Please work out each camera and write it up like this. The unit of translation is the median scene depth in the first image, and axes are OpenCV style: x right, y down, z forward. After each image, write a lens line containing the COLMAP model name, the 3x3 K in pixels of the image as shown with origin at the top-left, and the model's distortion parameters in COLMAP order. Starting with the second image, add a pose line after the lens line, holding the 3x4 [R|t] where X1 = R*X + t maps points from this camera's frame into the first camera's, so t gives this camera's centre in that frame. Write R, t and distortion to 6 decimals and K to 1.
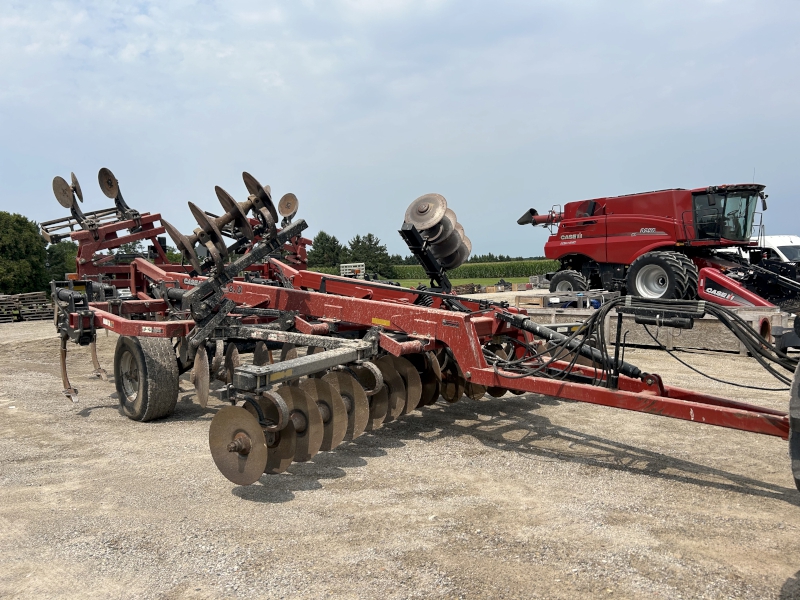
lens RADIAL K [[610.8, 0, 400.0], [0, 610.8, 300.0], [0, 0, 1]] dist [0.023777, -0.002588]
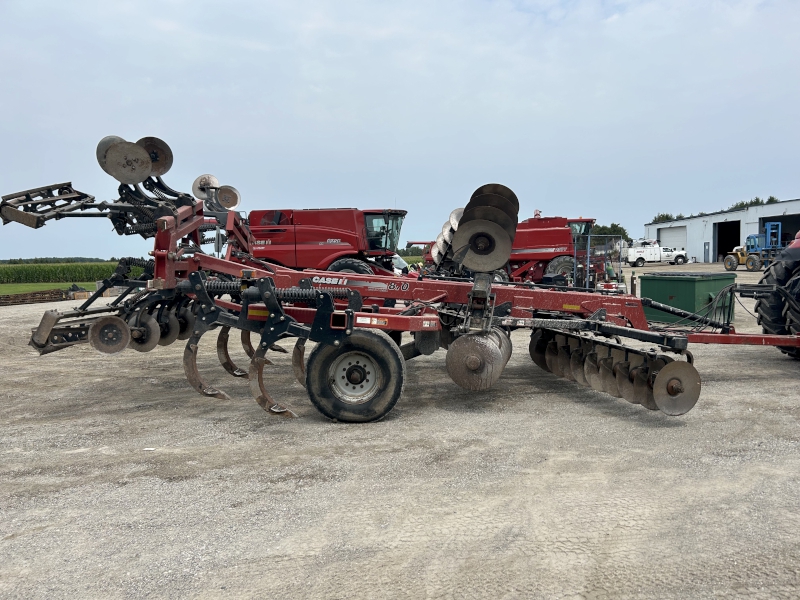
lens RADIAL K [[610.8, 0, 400.0], [0, 610.8, 300.0], [0, 0, 1]] dist [0.023777, -0.002588]
pose [[0.638677, -0.020117, 0.769212, -0.411995], [0.030705, 0.999528, 0.000646, 0.003135], [-0.768862, 0.023206, 0.638994, 0.149086]]
